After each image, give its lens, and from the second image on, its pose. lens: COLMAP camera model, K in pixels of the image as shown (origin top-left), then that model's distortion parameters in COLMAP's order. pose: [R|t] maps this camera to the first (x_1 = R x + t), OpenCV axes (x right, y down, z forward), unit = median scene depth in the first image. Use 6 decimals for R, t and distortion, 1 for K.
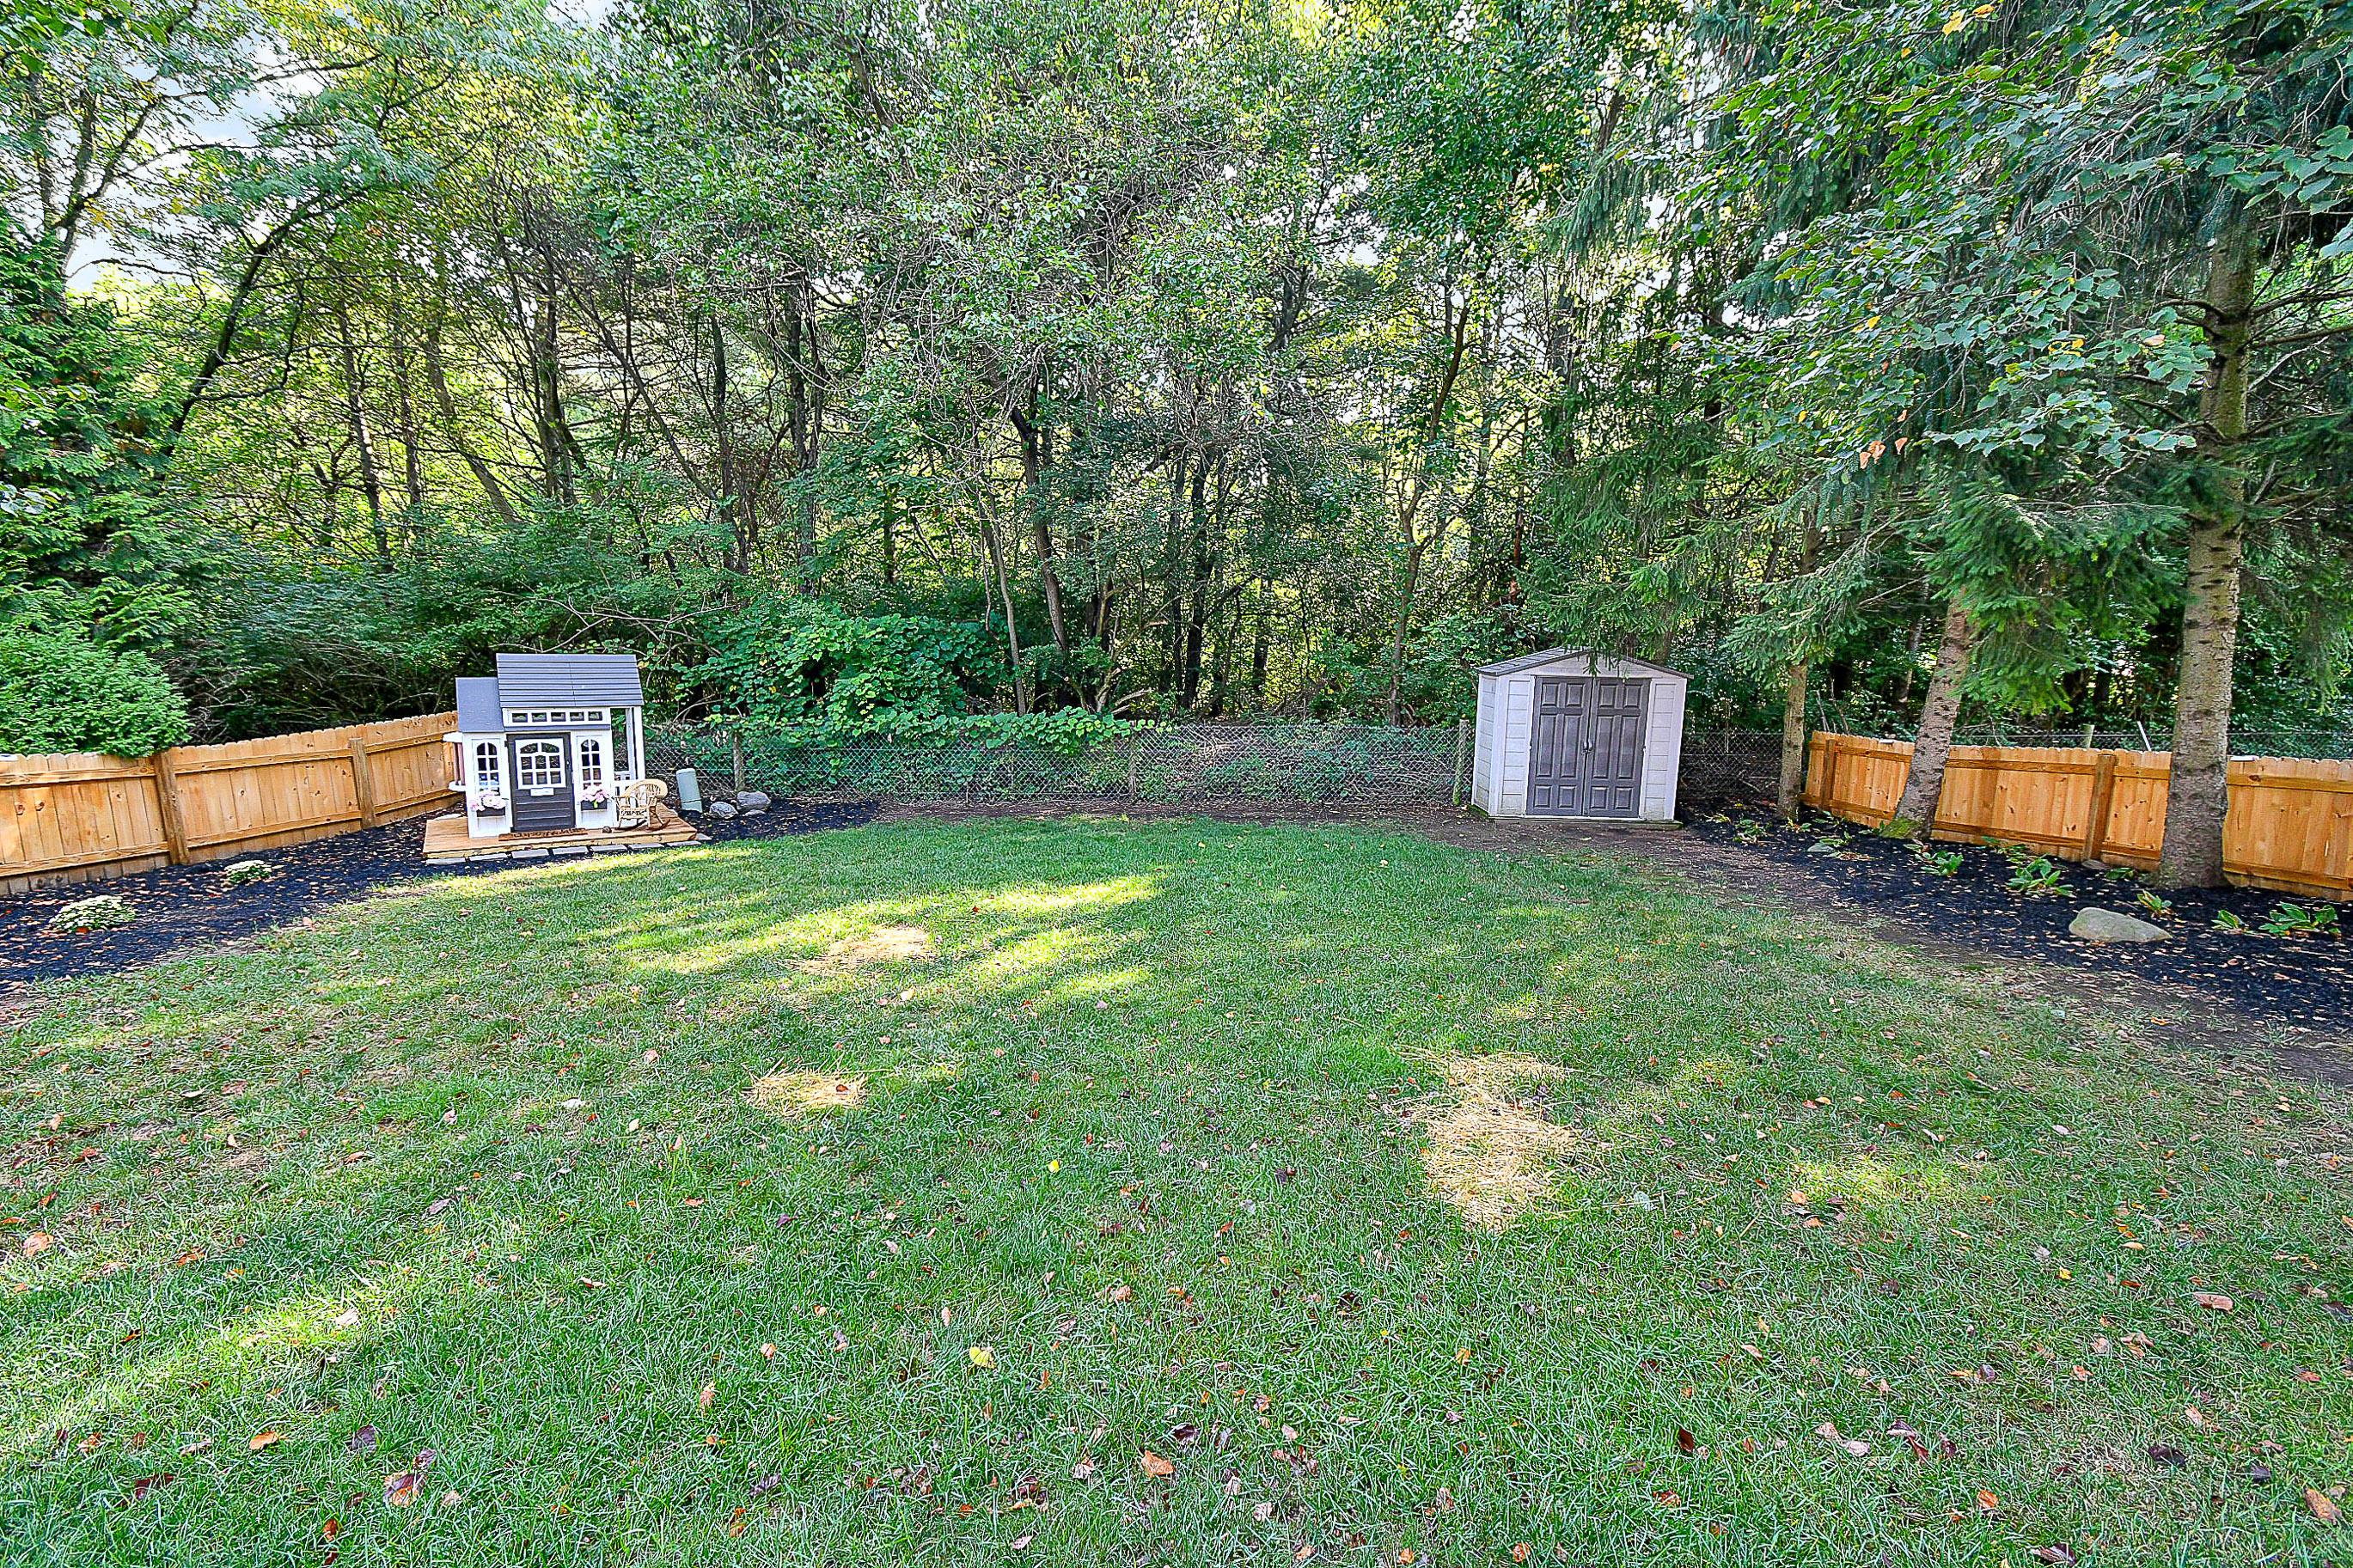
lens RADIAL K [[1028.4, 0, 1184.5], [0, 1028.4, 793.4], [0, 0, 1]] dist [-0.000449, -0.000121]
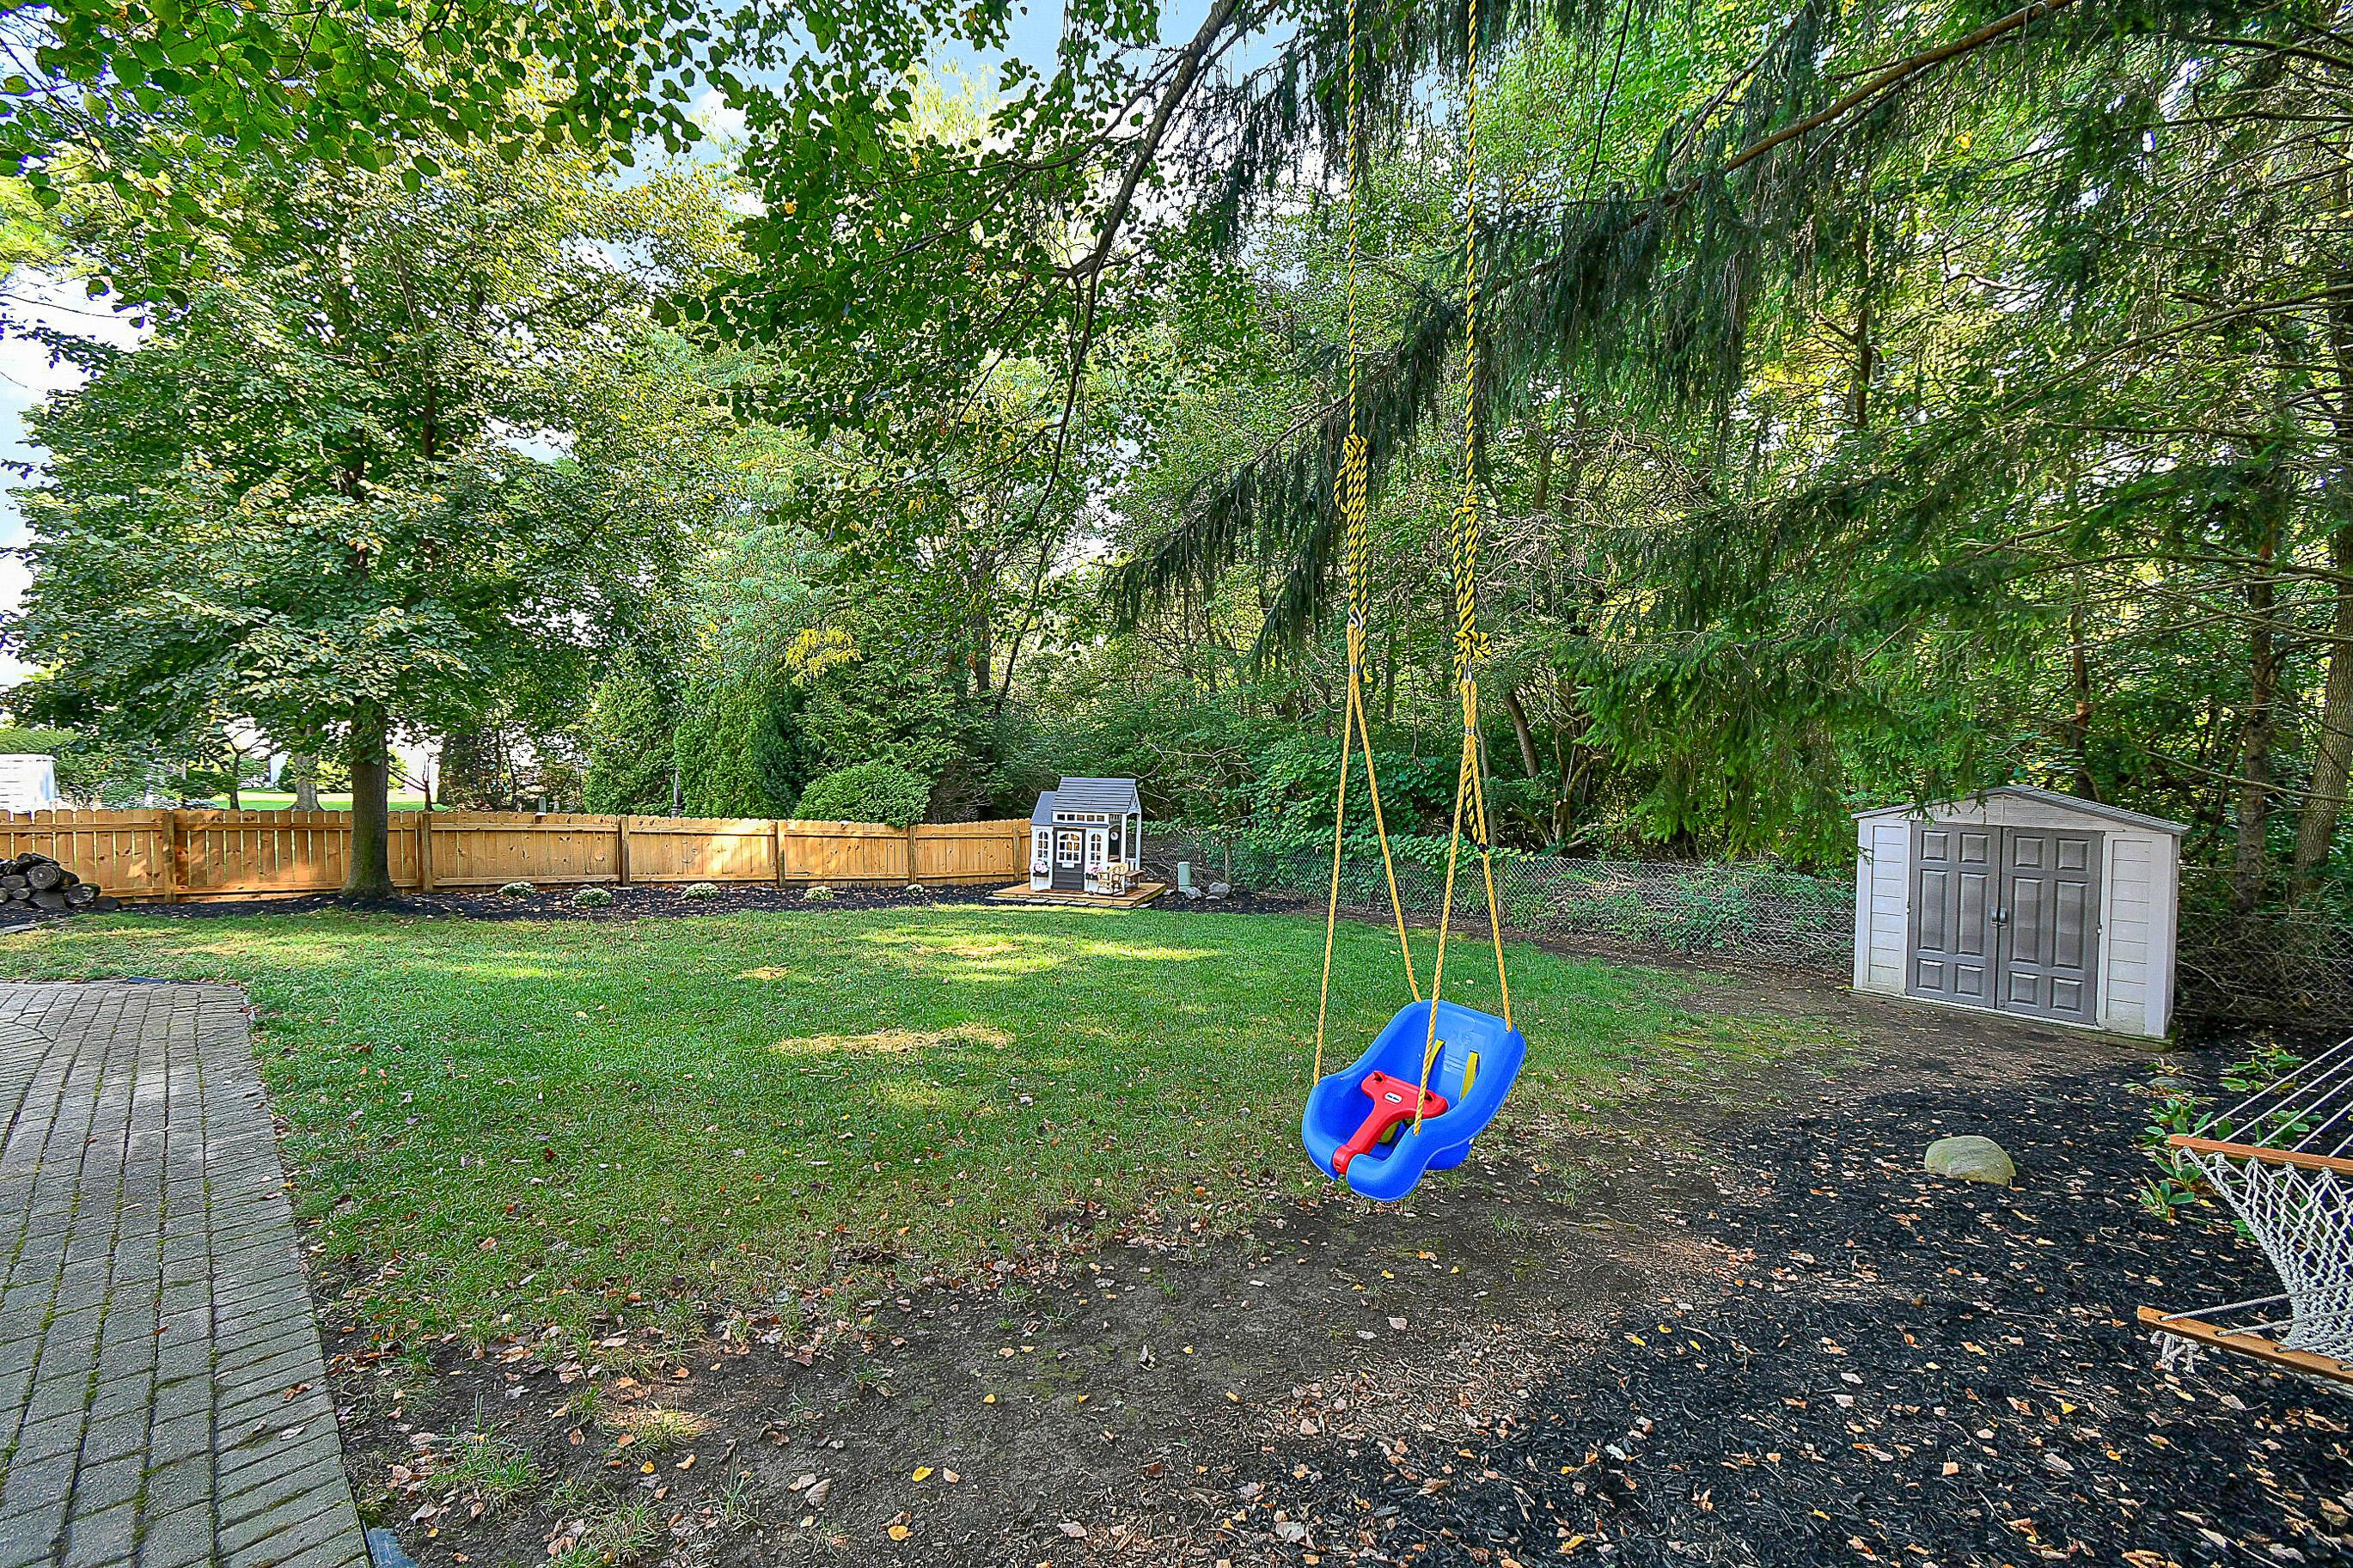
lens RADIAL K [[1028.4, 0, 1184.5], [0, 1028.4, 793.4], [0, 0, 1]] dist [-0.000449, -0.000121]
pose [[0.682682, 0.022319, -0.730375, 0.647987], [-0.115354, 0.990292, -0.077560, -0.008613], [0.721553, 0.137201, 0.678629, 0.048923]]
